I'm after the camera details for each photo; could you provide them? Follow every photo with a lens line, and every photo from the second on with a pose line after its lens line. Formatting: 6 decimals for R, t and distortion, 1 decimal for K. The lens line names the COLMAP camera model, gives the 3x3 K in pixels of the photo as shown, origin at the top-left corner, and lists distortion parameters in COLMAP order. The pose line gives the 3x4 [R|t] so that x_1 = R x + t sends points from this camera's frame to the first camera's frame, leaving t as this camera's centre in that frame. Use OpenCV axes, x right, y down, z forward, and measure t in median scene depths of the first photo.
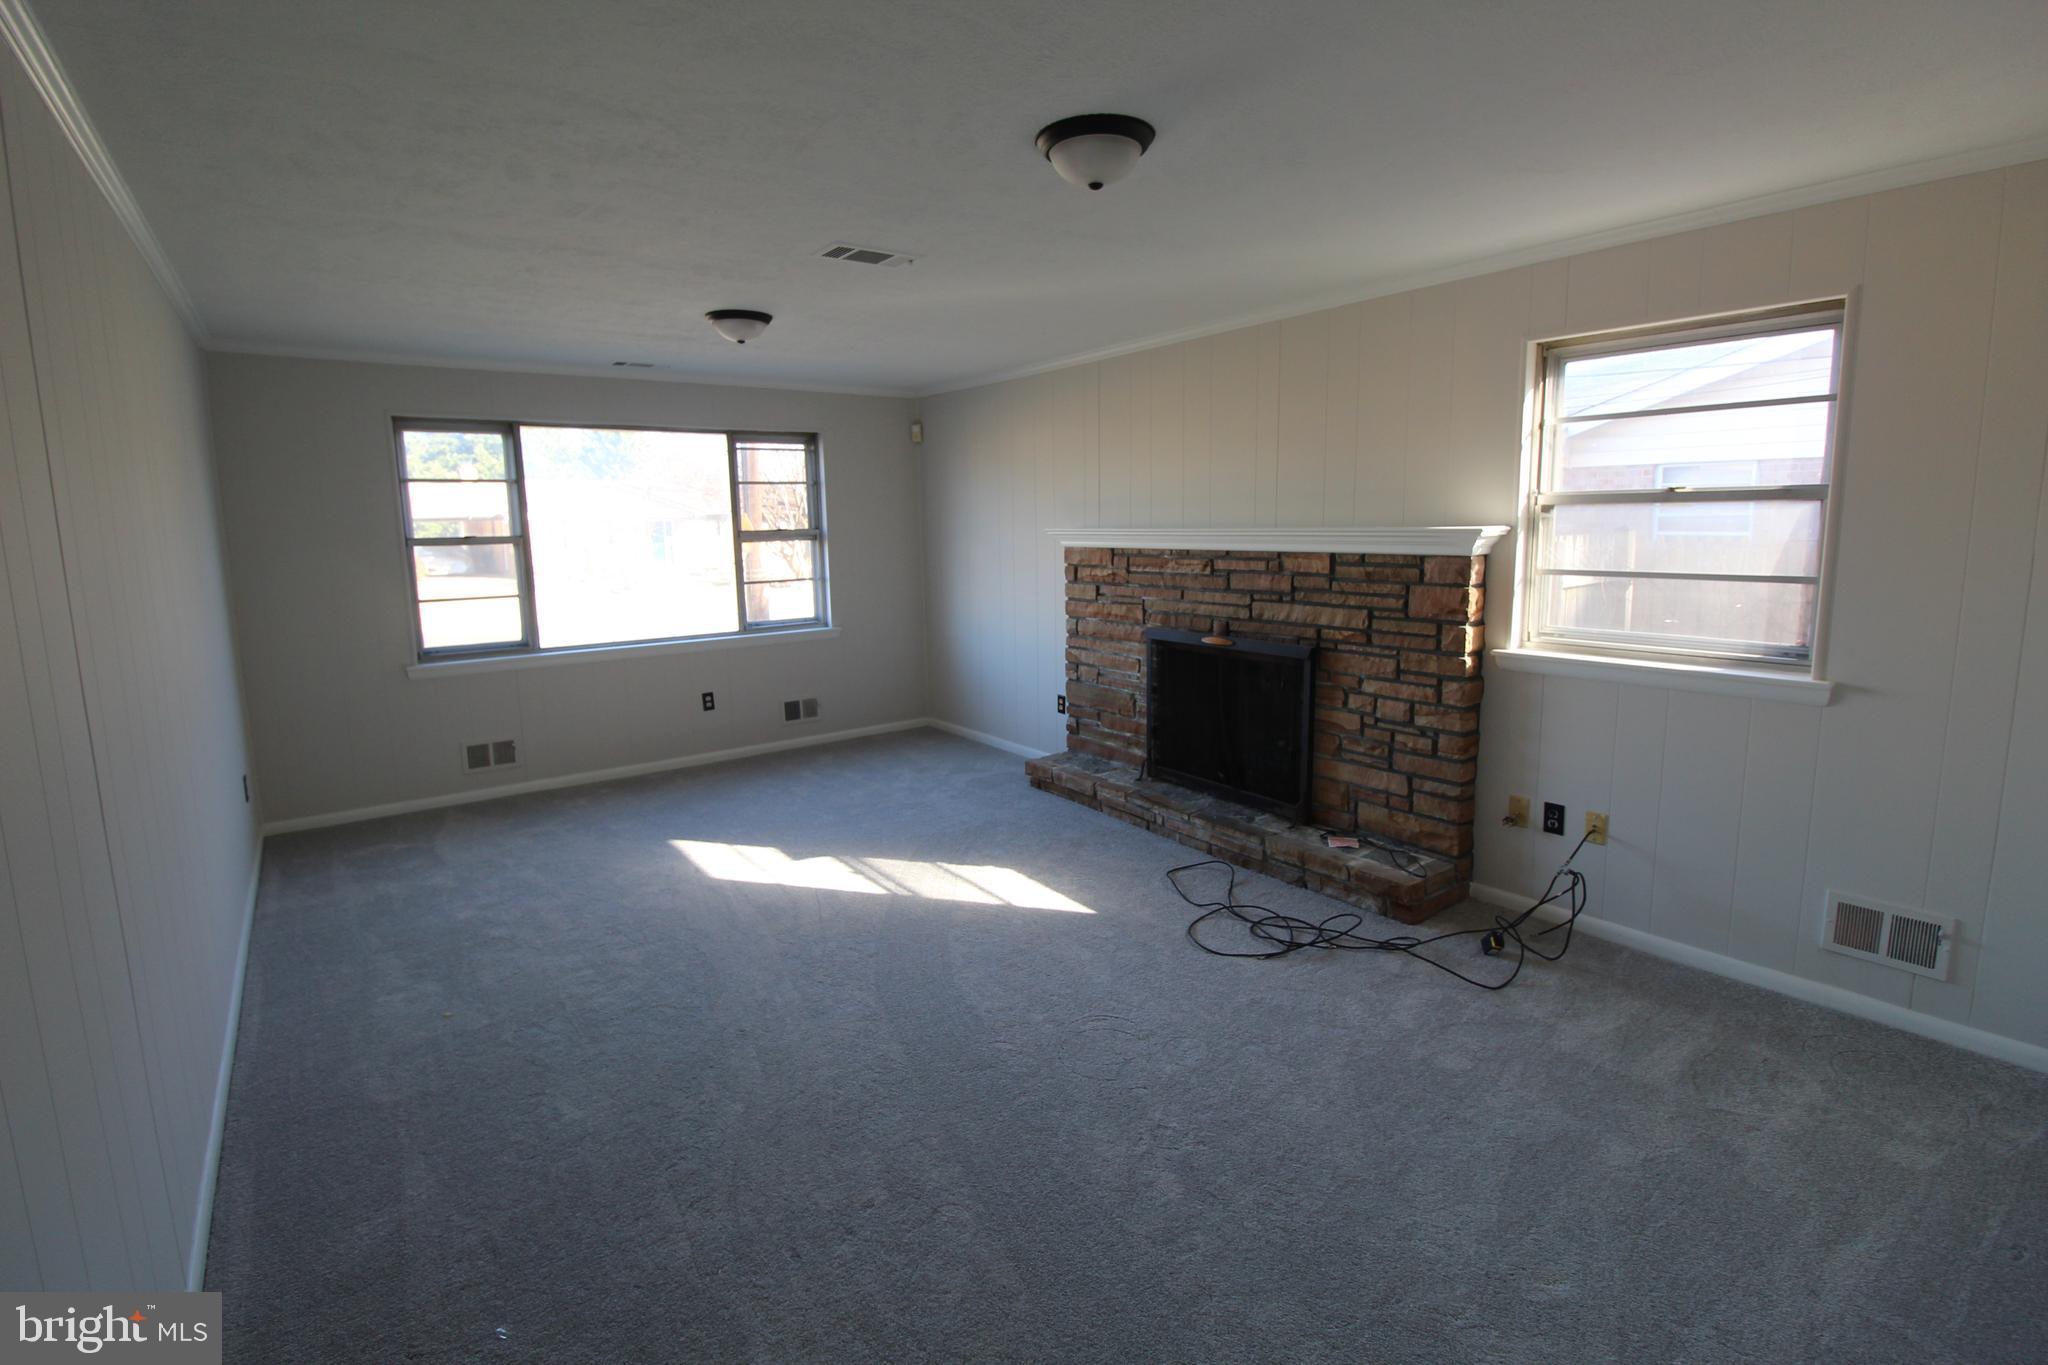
lens RADIAL K [[945.3, 0, 1025.1], [0, 945.3, 655.7], [0, 0, 1]] dist [-0.003077, -0.011014]
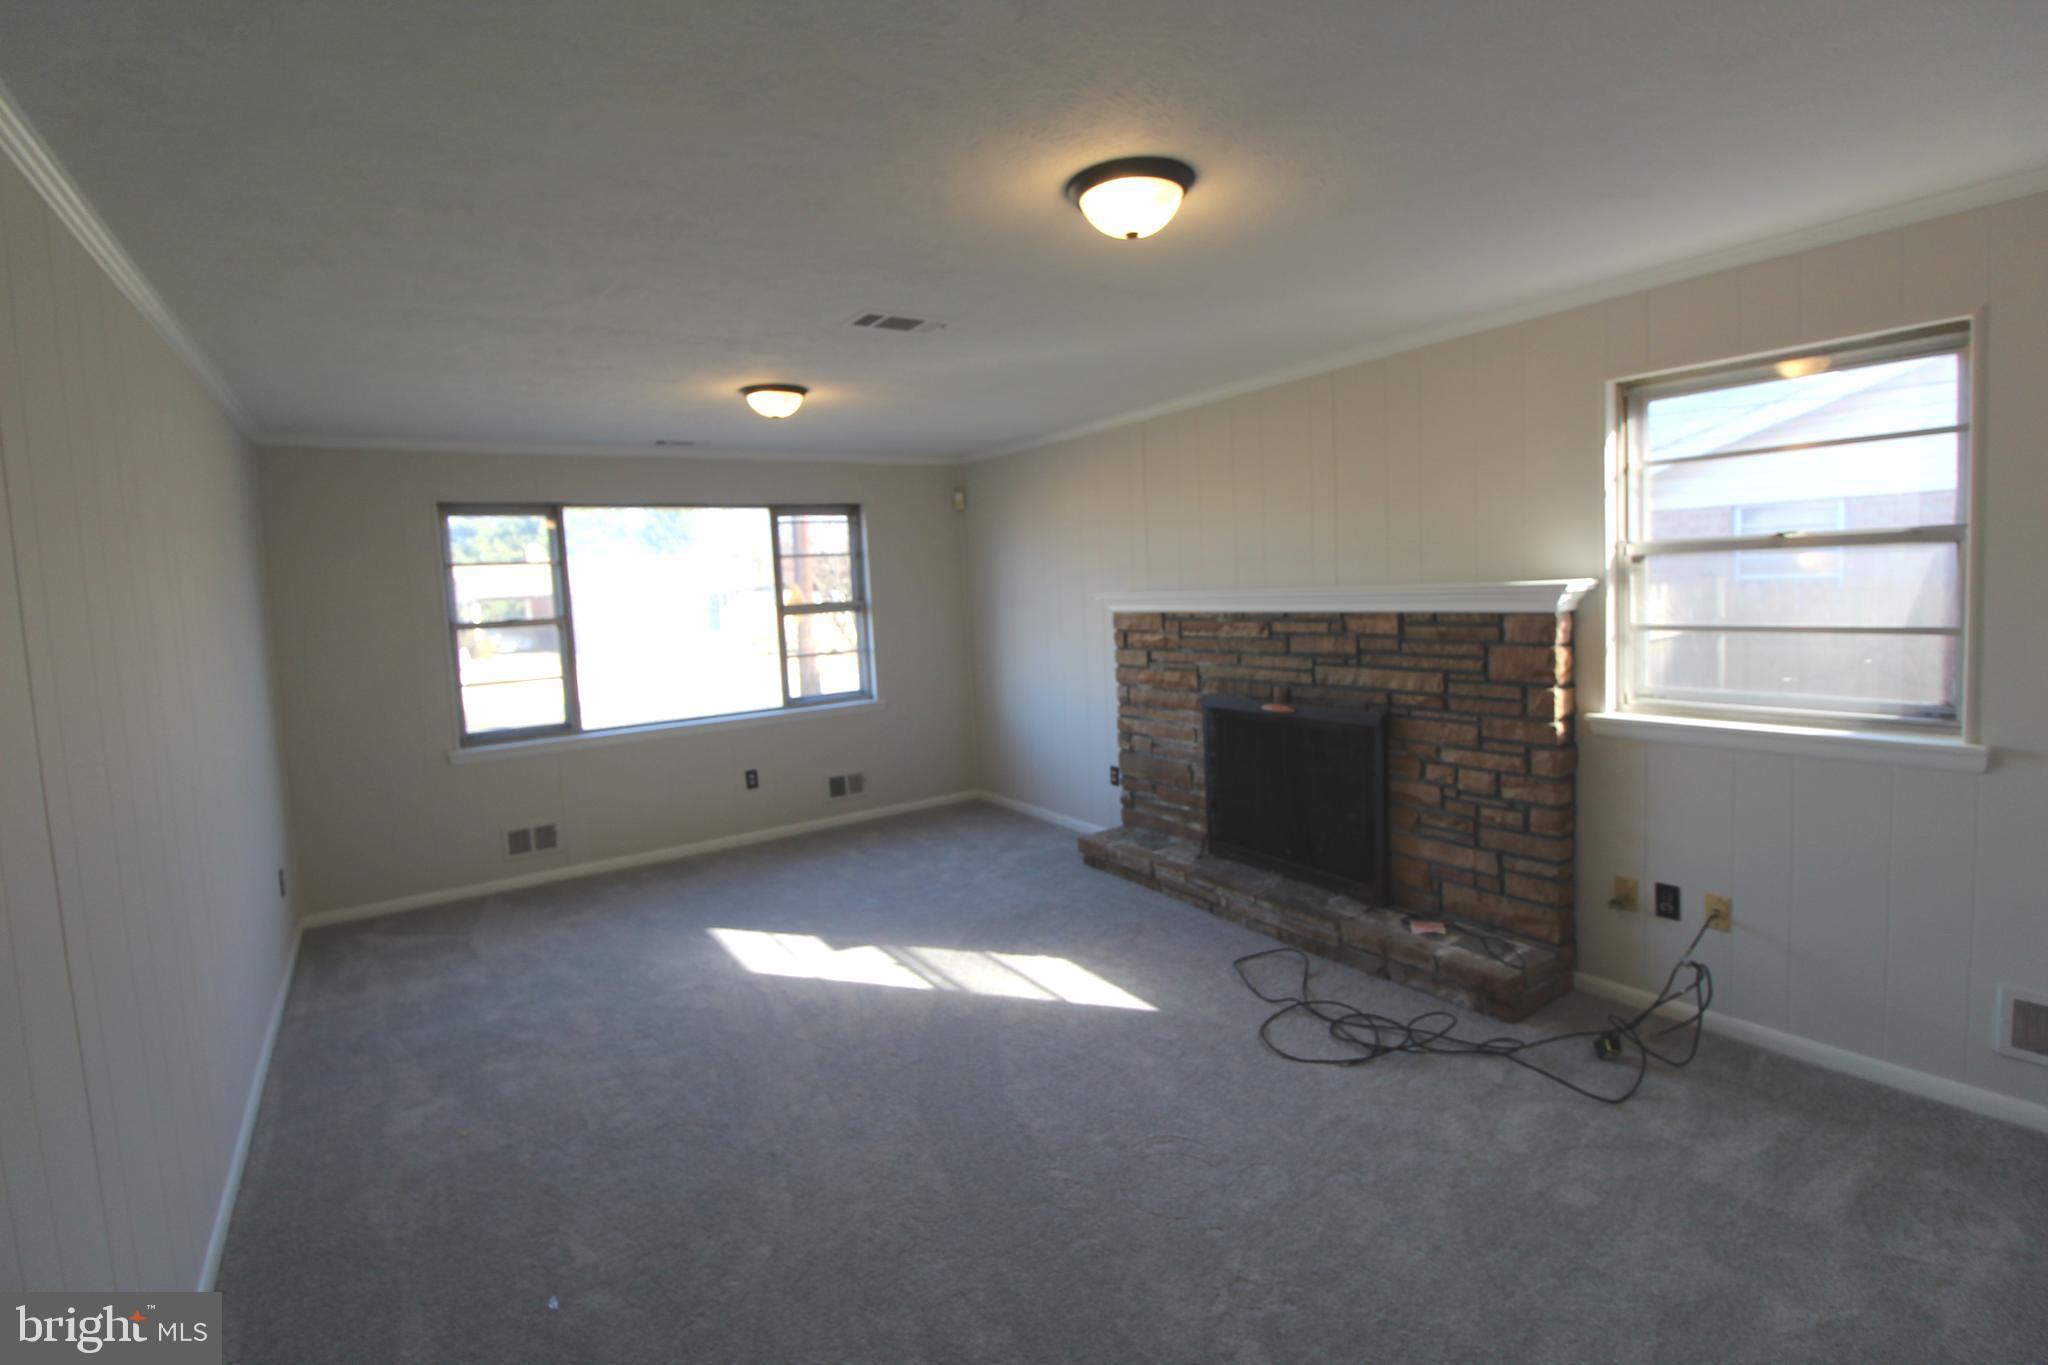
lens RADIAL K [[945.3, 0, 1026.4], [0, 945.3, 654.6], [0, 0, 1]] dist [-0.003077, -0.011014]
pose [[0.998222, -0.026403, -0.053448, 0.004918], [0.022872, 0.997582, -0.065624, -0.013944], [0.055052, 0.064285, 0.996412, 0.050055]]
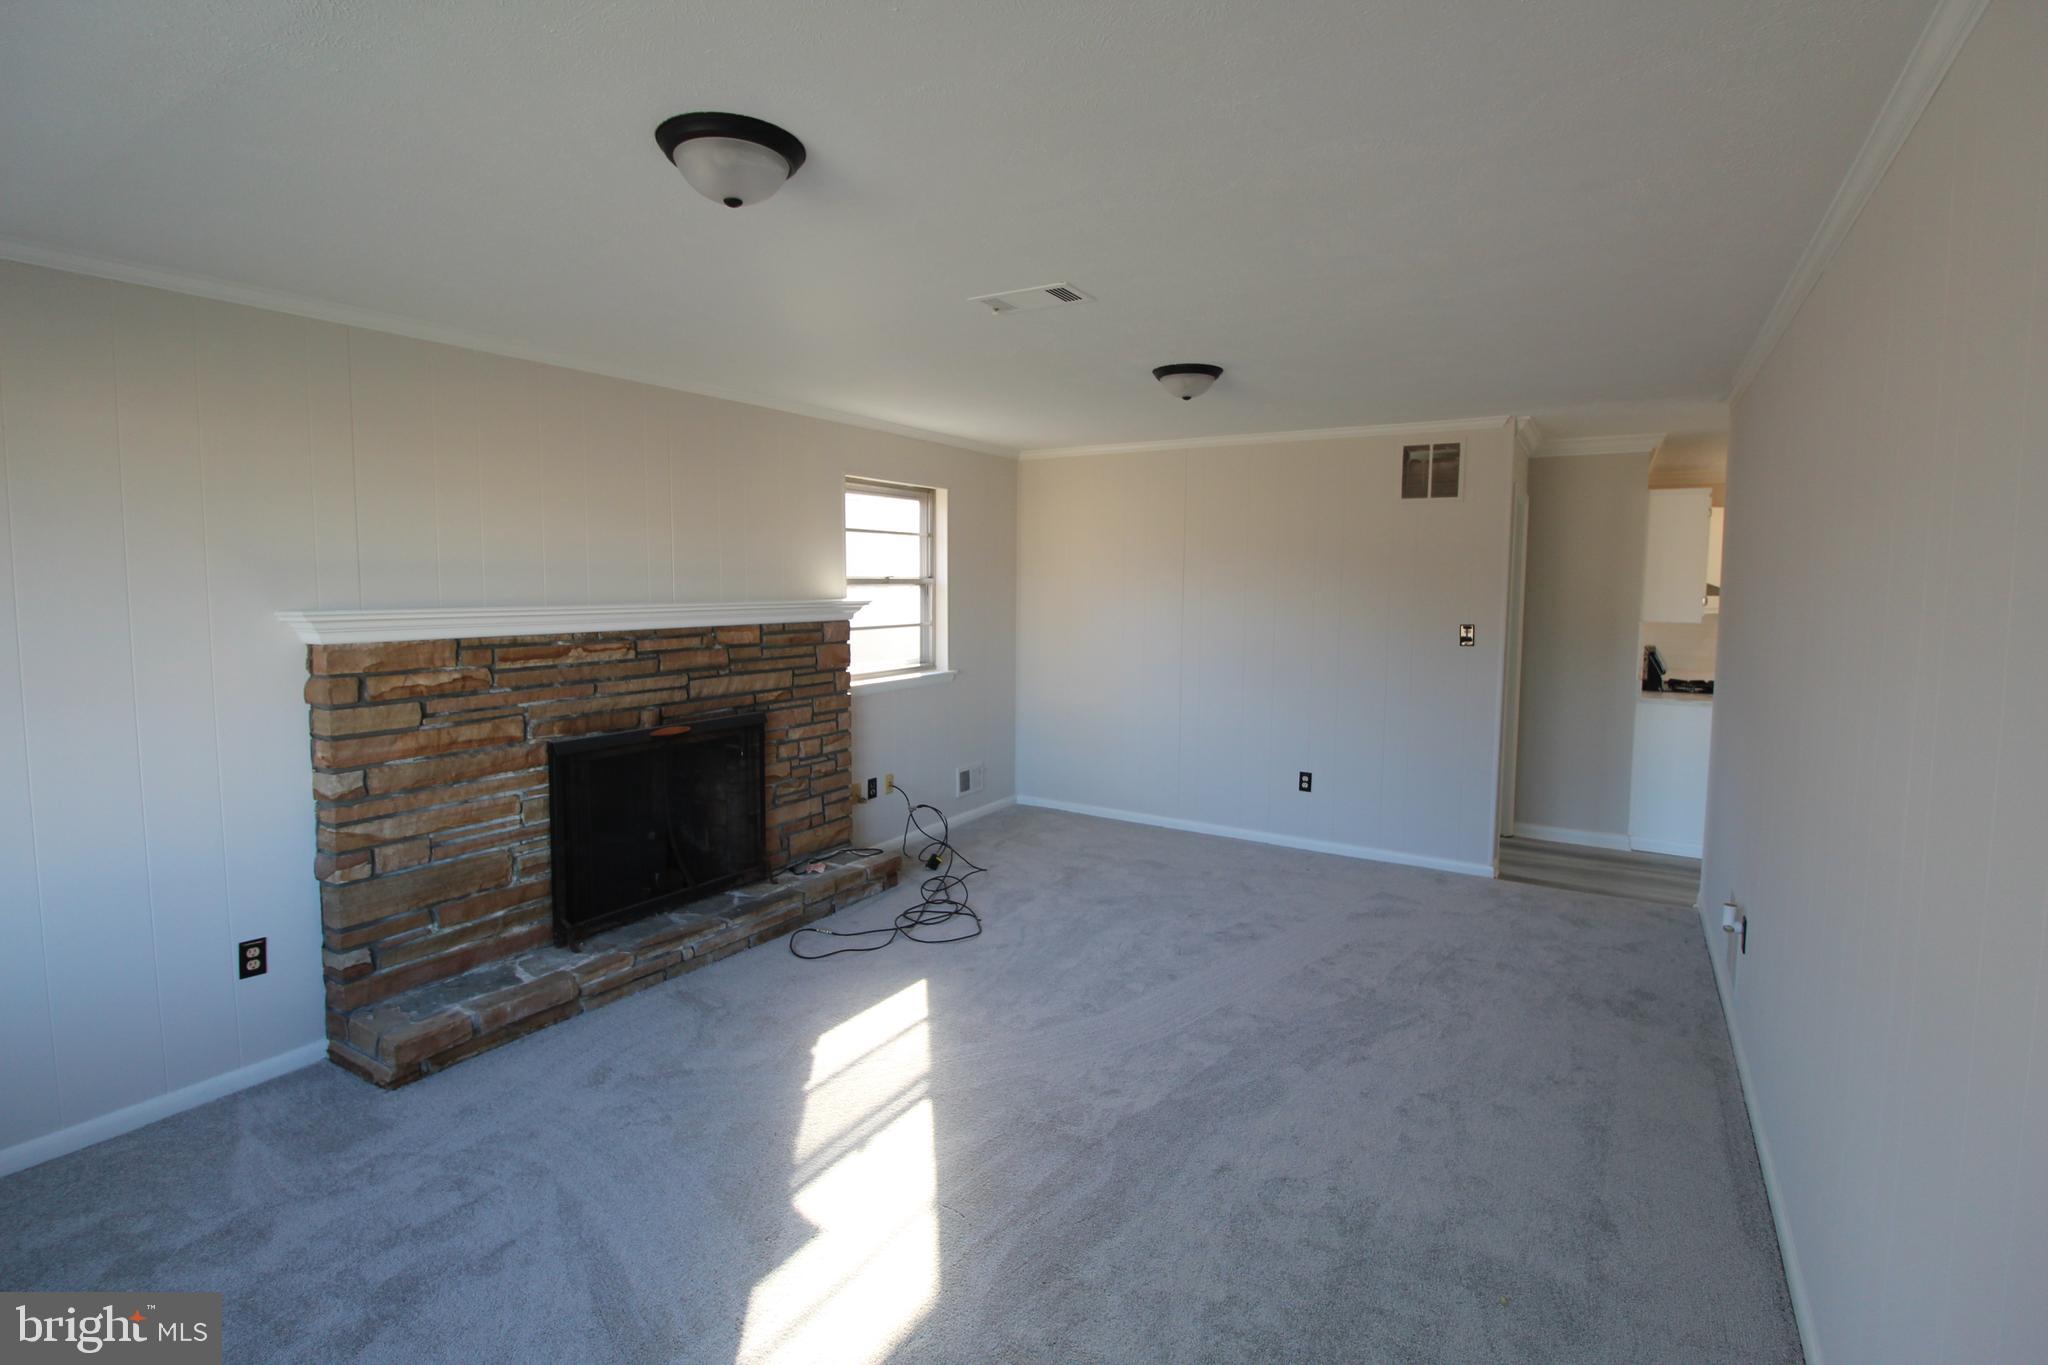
lens RADIAL K [[945.3, 0, 1017.6], [0, 945.3, 664.0], [0, 0, 1]] dist [-0.003077, -0.011014]
pose [[-0.362103, -0.064749, 0.929887, -0.786665], [0.135596, 0.983314, 0.121271, -0.150757], [-0.922223, 0.170002, -0.347281, 1.074570]]
